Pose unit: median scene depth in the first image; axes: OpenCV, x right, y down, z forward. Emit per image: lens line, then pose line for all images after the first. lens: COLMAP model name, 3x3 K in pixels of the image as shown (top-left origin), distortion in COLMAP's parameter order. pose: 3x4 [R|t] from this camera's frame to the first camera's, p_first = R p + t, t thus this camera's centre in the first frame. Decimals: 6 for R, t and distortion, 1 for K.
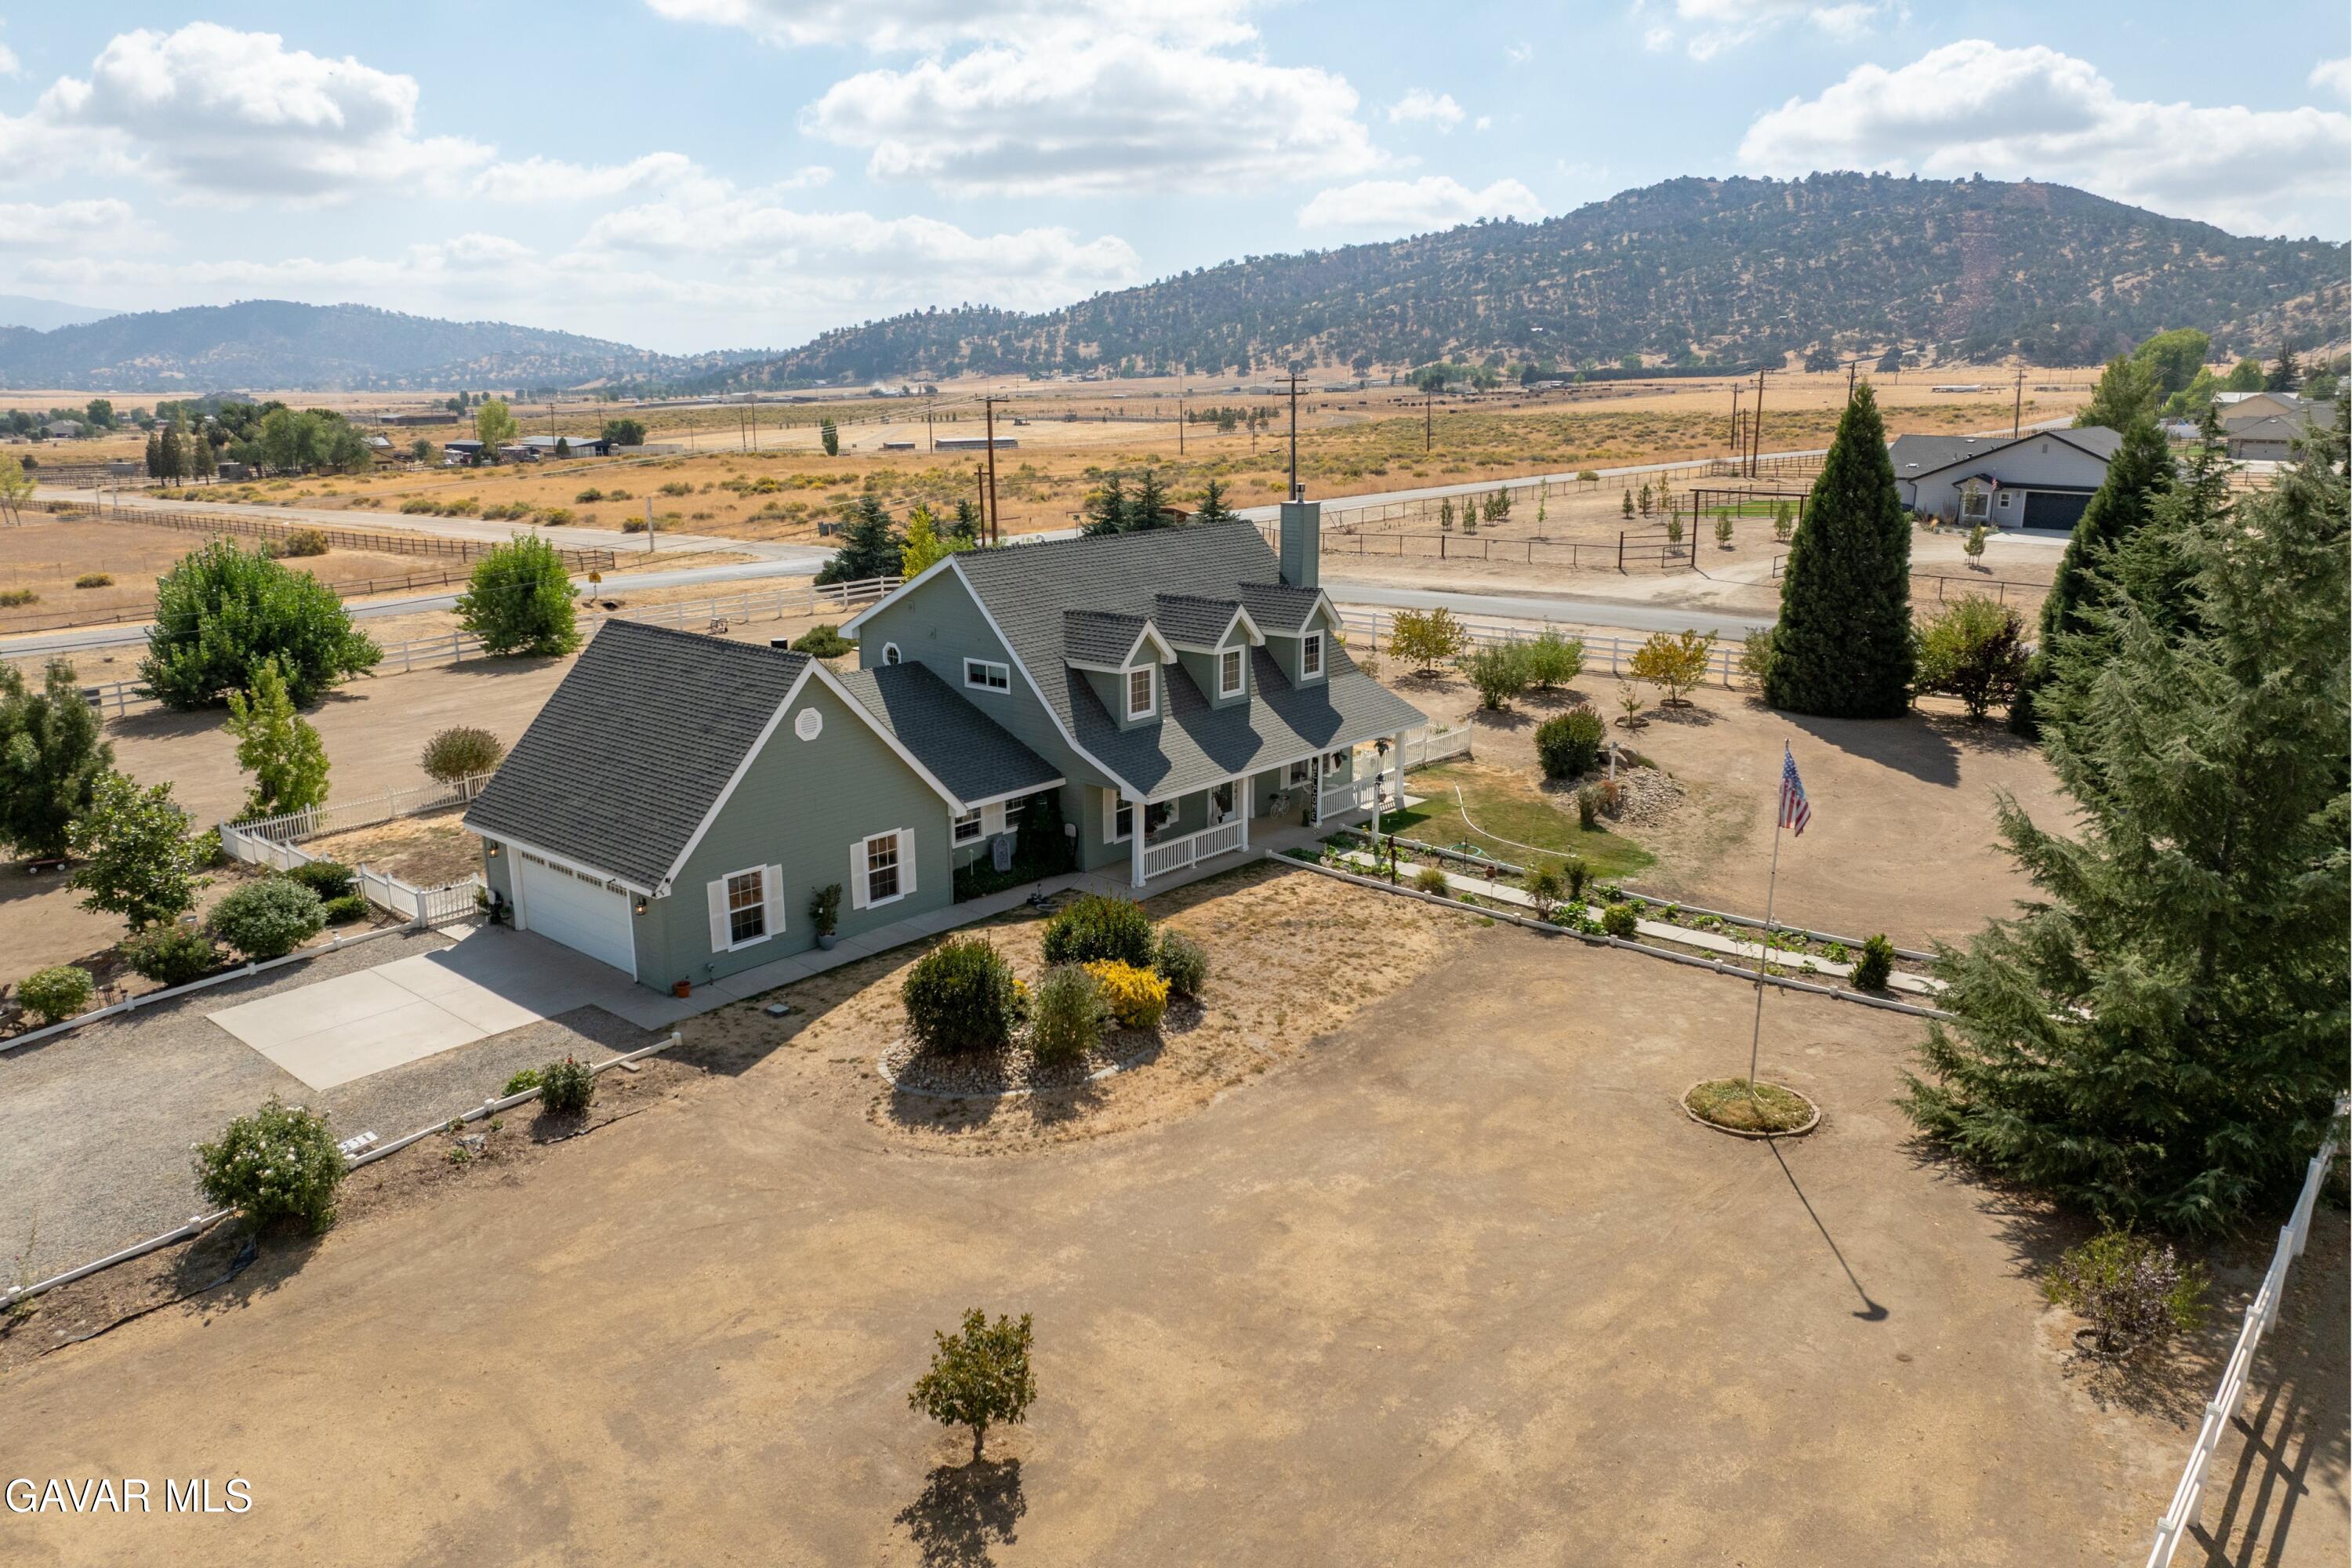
lens RADIAL K [[1662.8, 0, 1176.0], [0, 1662.8, 784.0], [0, 0, 1]] dist [-0.034184, -0.011883]
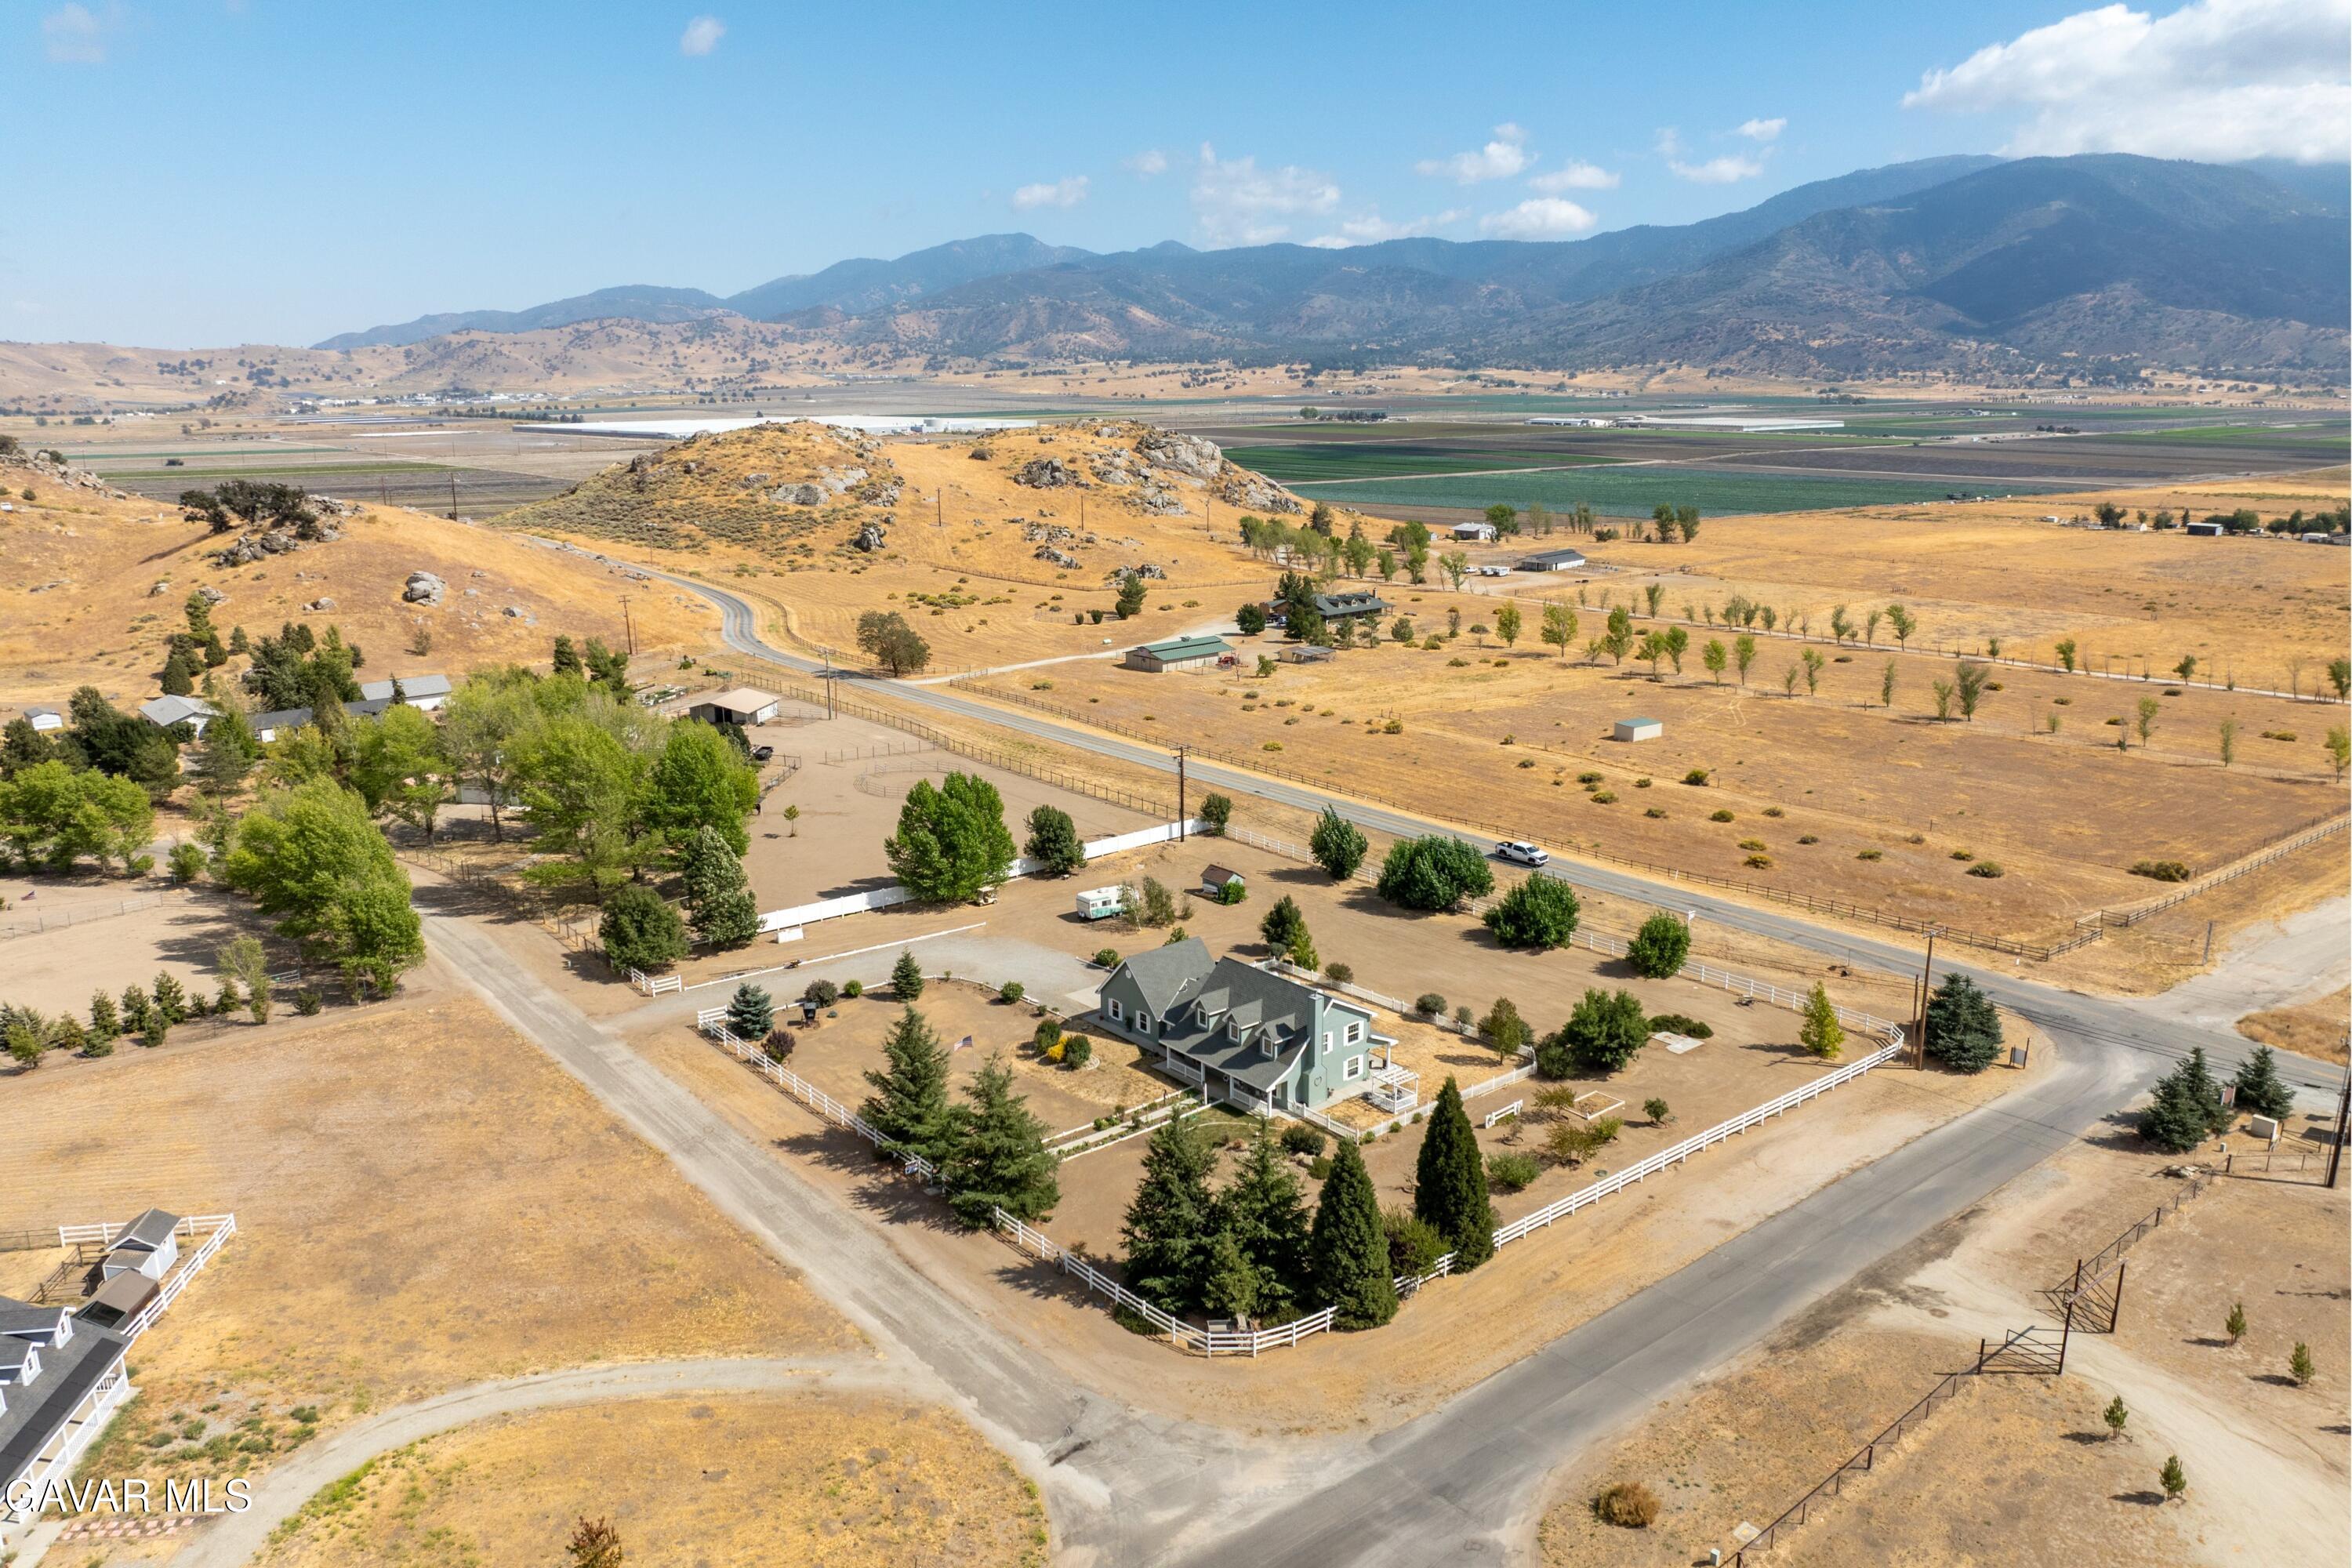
lens RADIAL K [[1682.3, 0, 1181.1], [0, 1682.3, 838.1], [0, 0, 1]] dist [-0.067167, 0.041430]
pose [[-0.162503, 0.269202, -0.949275, 3.086595], [-0.232775, 0.924449, 0.302010, -1.403479], [0.958858, 0.270045, -0.087563, 1.259515]]
